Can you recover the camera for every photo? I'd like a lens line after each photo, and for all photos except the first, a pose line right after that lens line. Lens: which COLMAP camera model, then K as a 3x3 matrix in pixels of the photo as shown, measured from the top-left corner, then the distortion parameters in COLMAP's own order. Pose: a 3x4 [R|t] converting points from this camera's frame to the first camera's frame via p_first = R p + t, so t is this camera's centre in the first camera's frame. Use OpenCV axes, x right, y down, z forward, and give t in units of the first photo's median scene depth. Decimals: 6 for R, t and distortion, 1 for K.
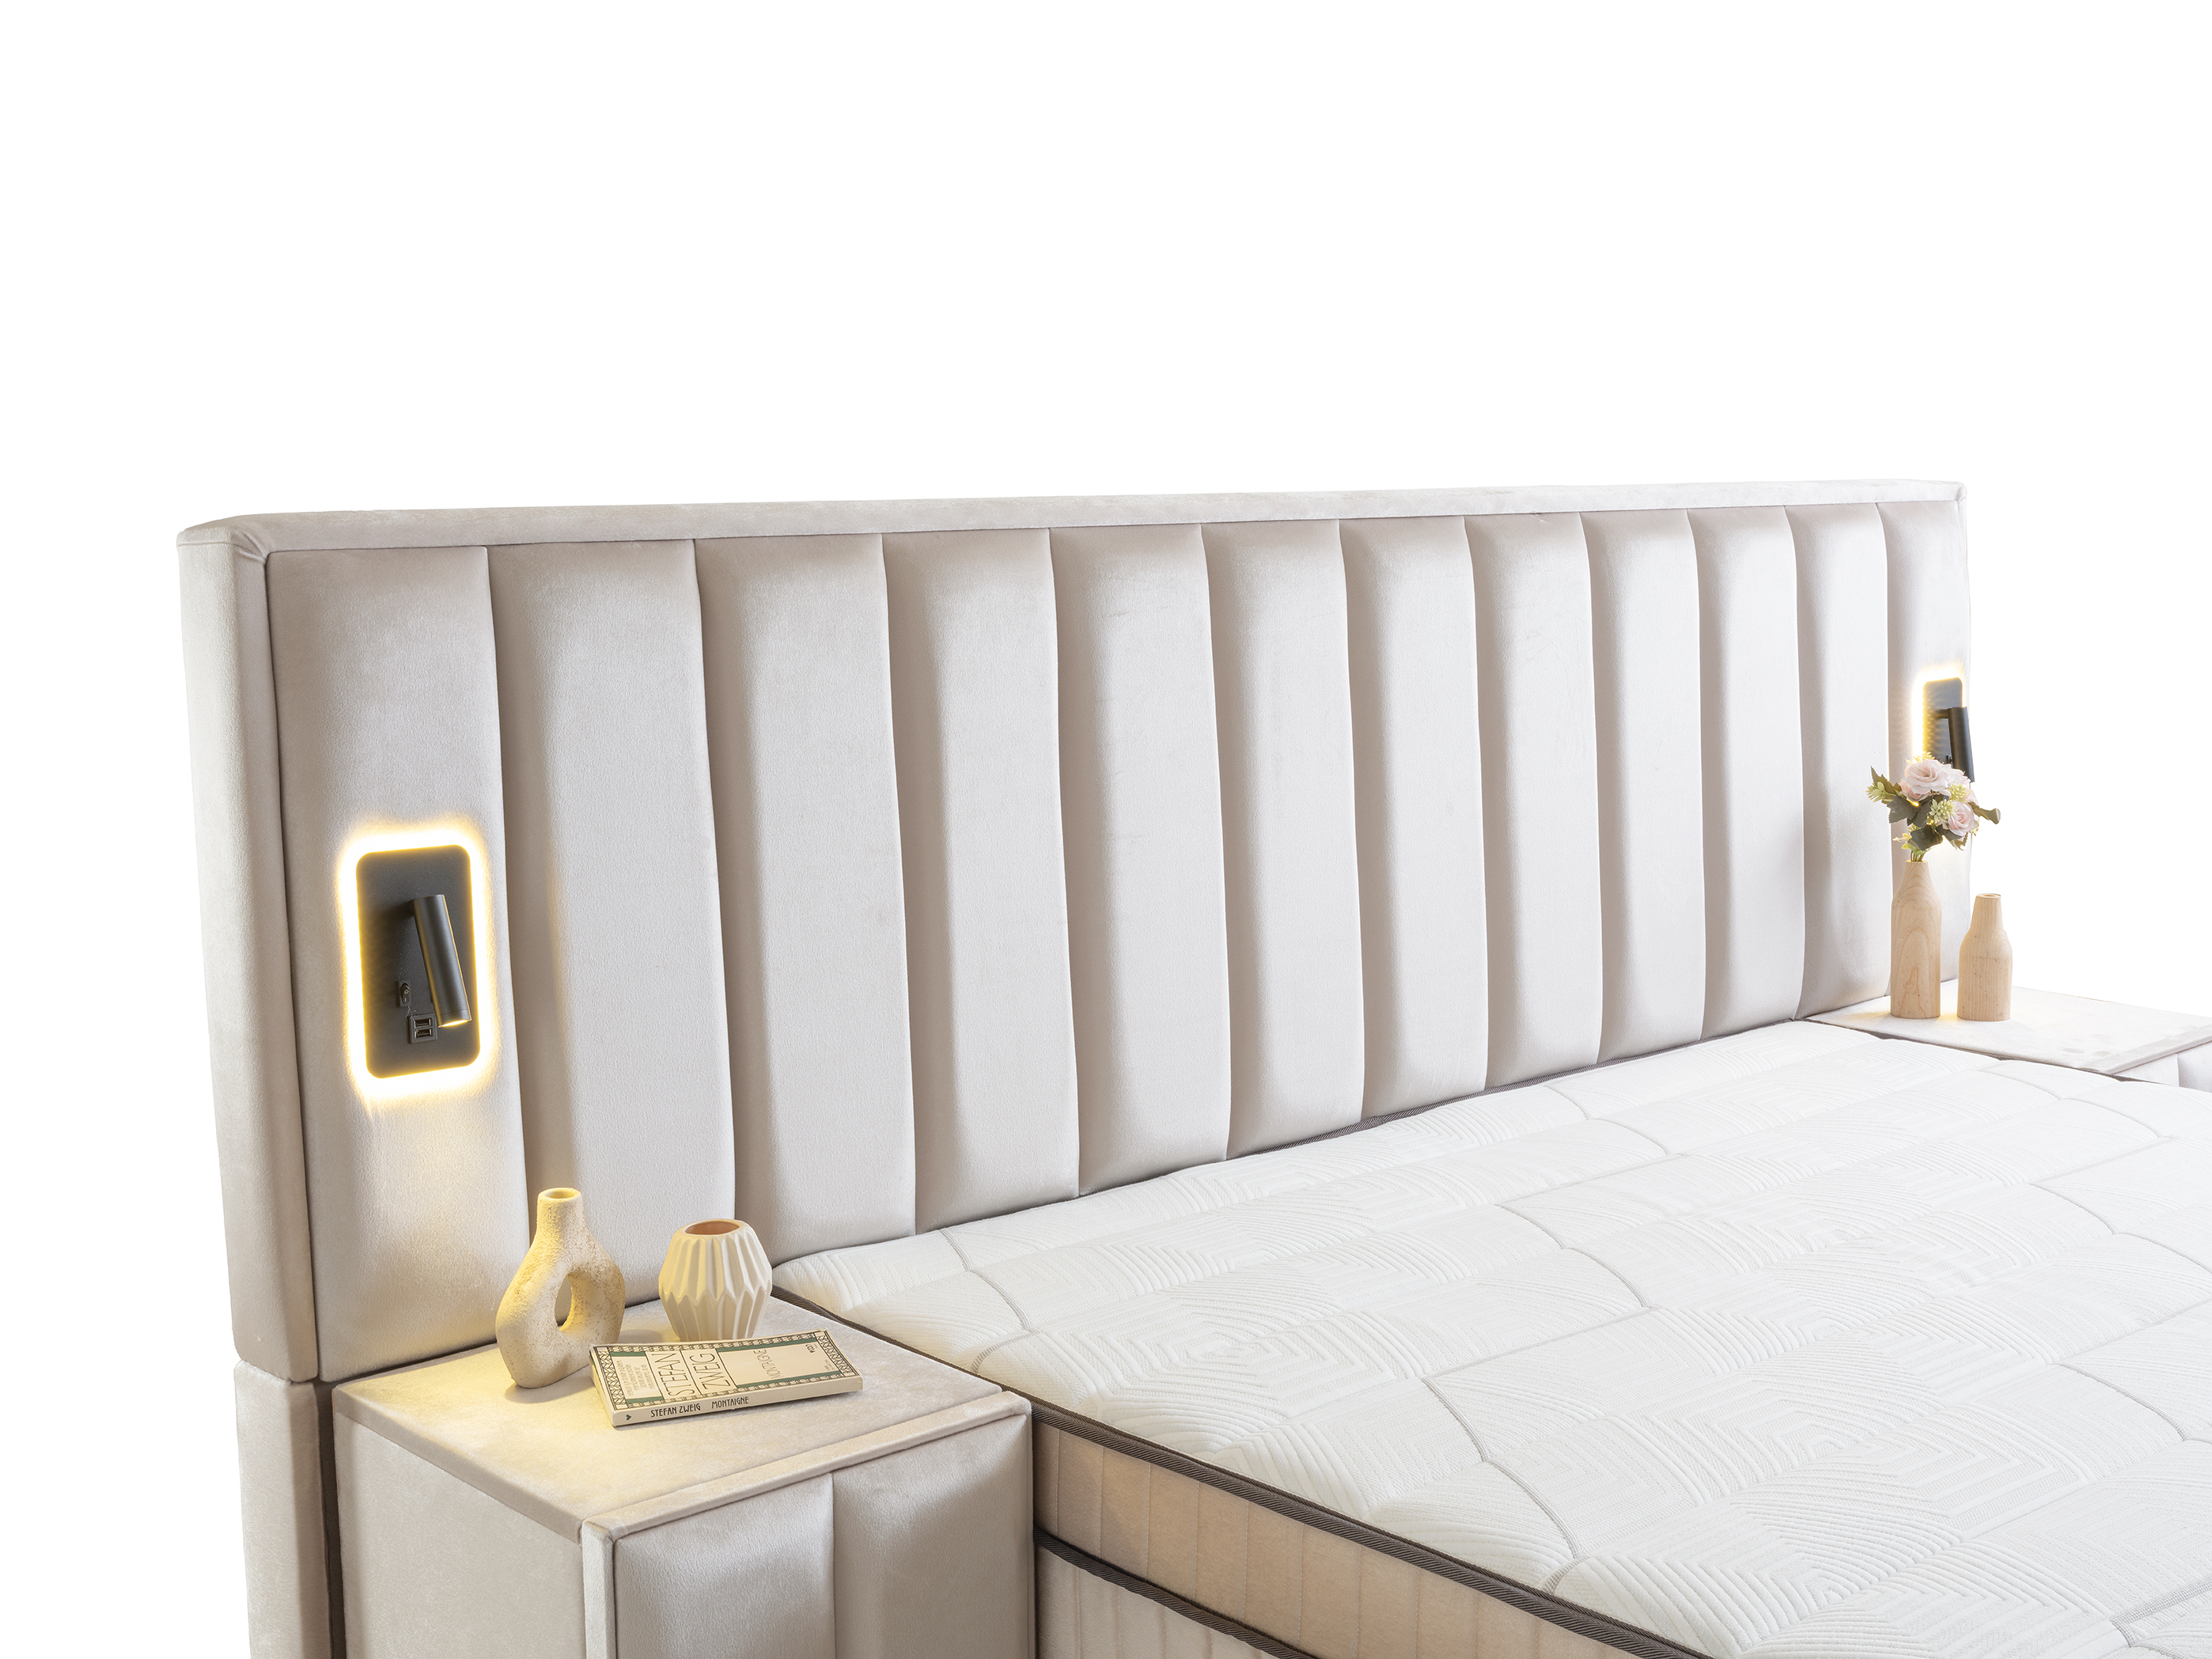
lens RADIAL K [[2716.1, 0, 1110.2], [0, 2716.1, 821.0], [0, 0, 1]] dist [-0.001156, 0.000000]
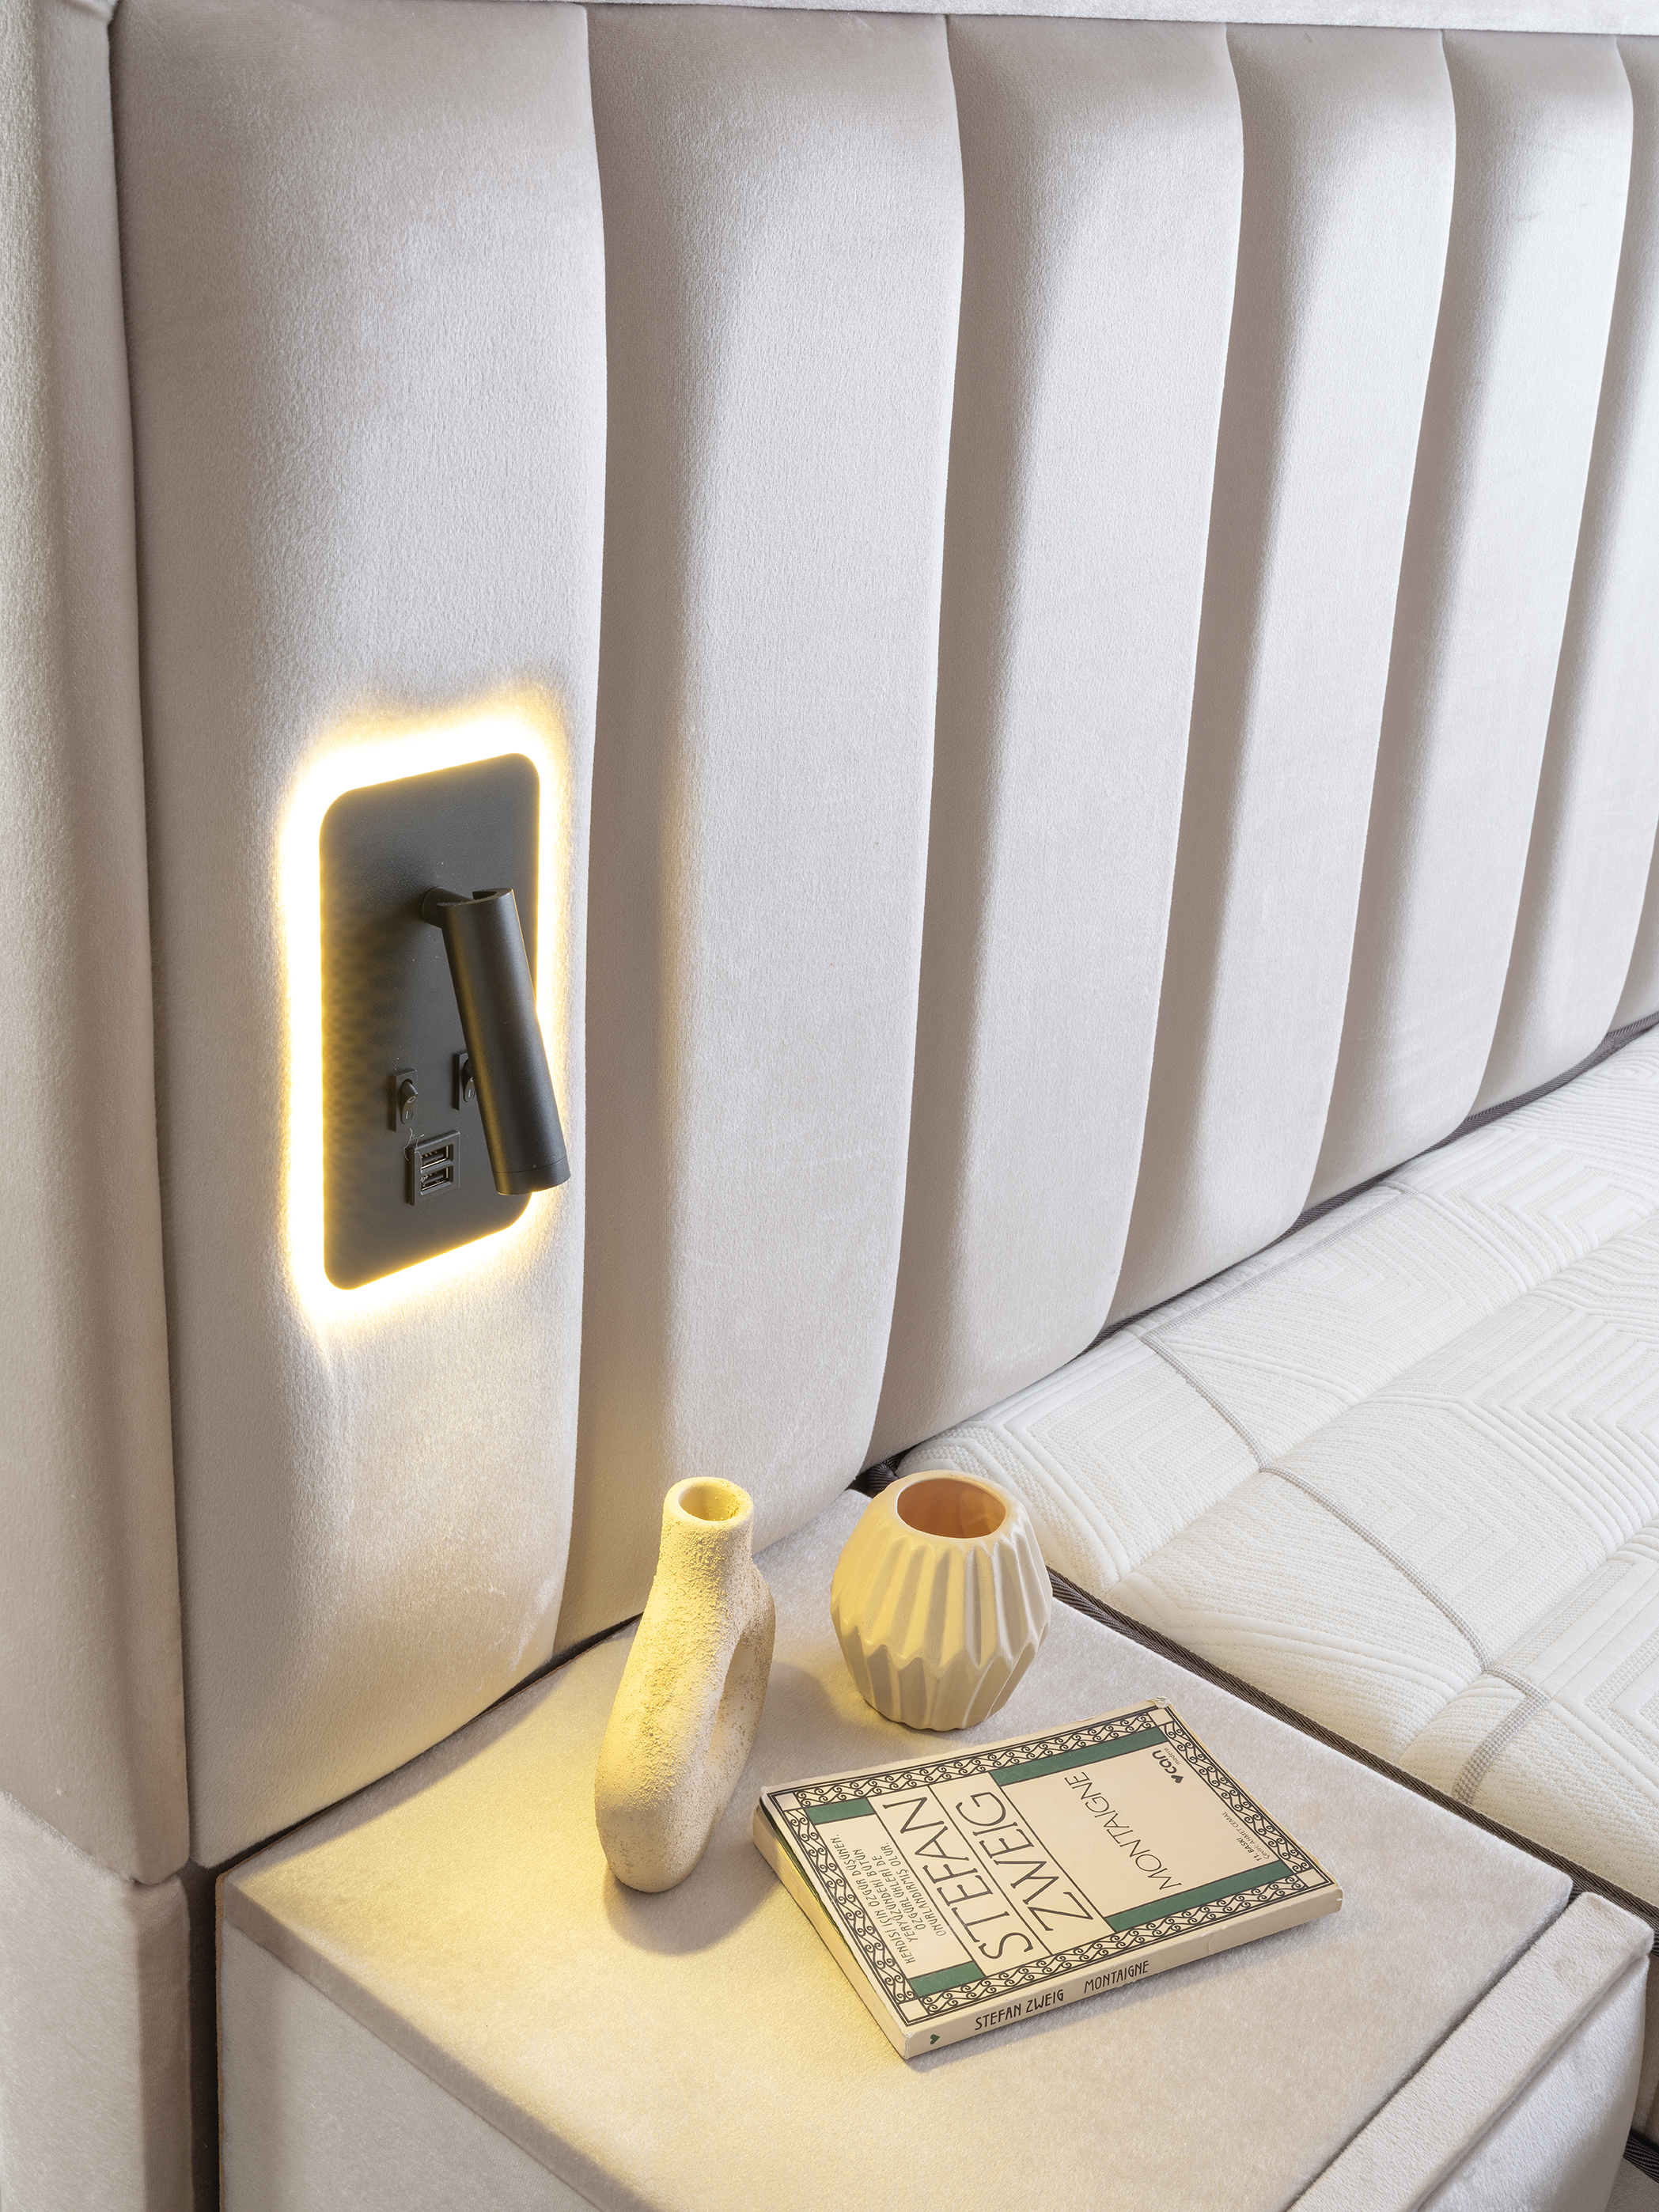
lens RADIAL K [[2716.1, 0, 845.7], [0, 2716.1, 1111.5], [0, 0, 1]] dist [-0.001156, 0.000000]
pose [[0.982914, 0.027740, 0.181964, -0.264016], [-0.082498, 0.950117, 0.300785, -0.070185], [-0.164543, -0.310657, 0.936172, 0.567854]]
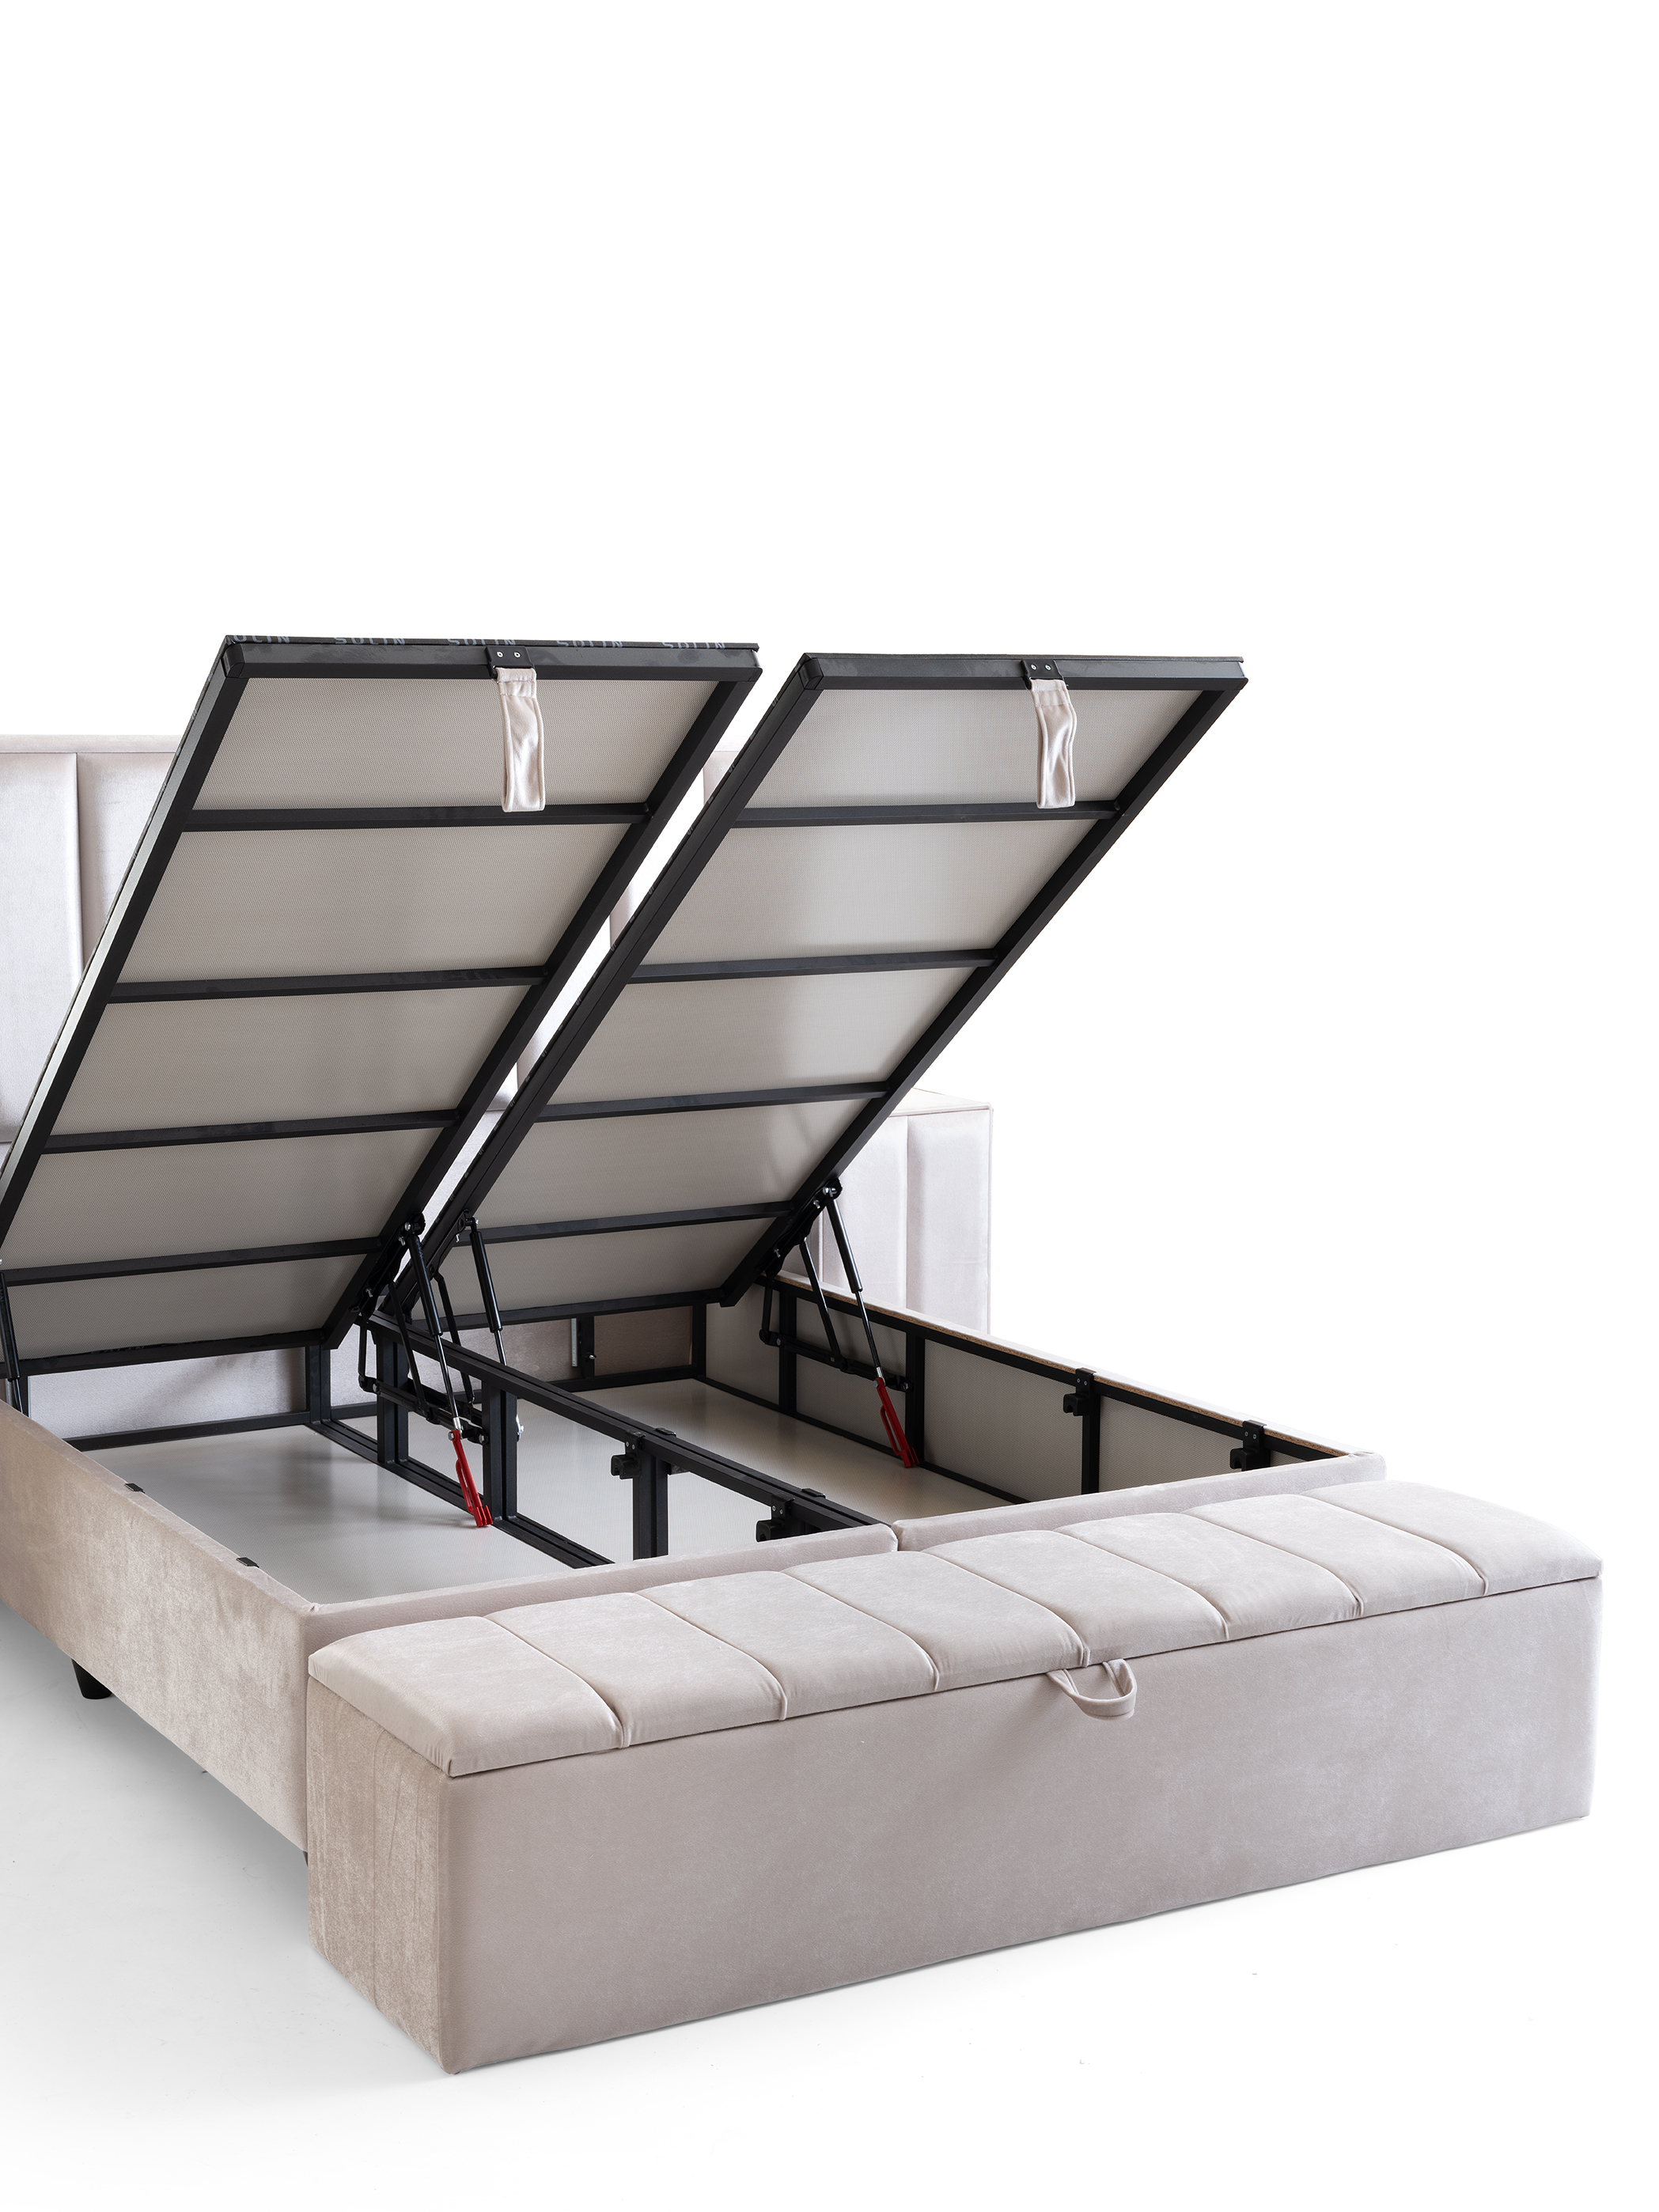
lens RADIAL K [[3206.5, 0, 827.3], [0, 3206.5, 1158.7], [0, 0, 1]] dist [0.023186, 0.000000]
pose [[0.979556, 0.040036, -0.197149, 1.052343], [-0.039515, 0.999197, 0.006577, 0.147068], [0.197254, 0.001348, 0.980351, -1.142302]]
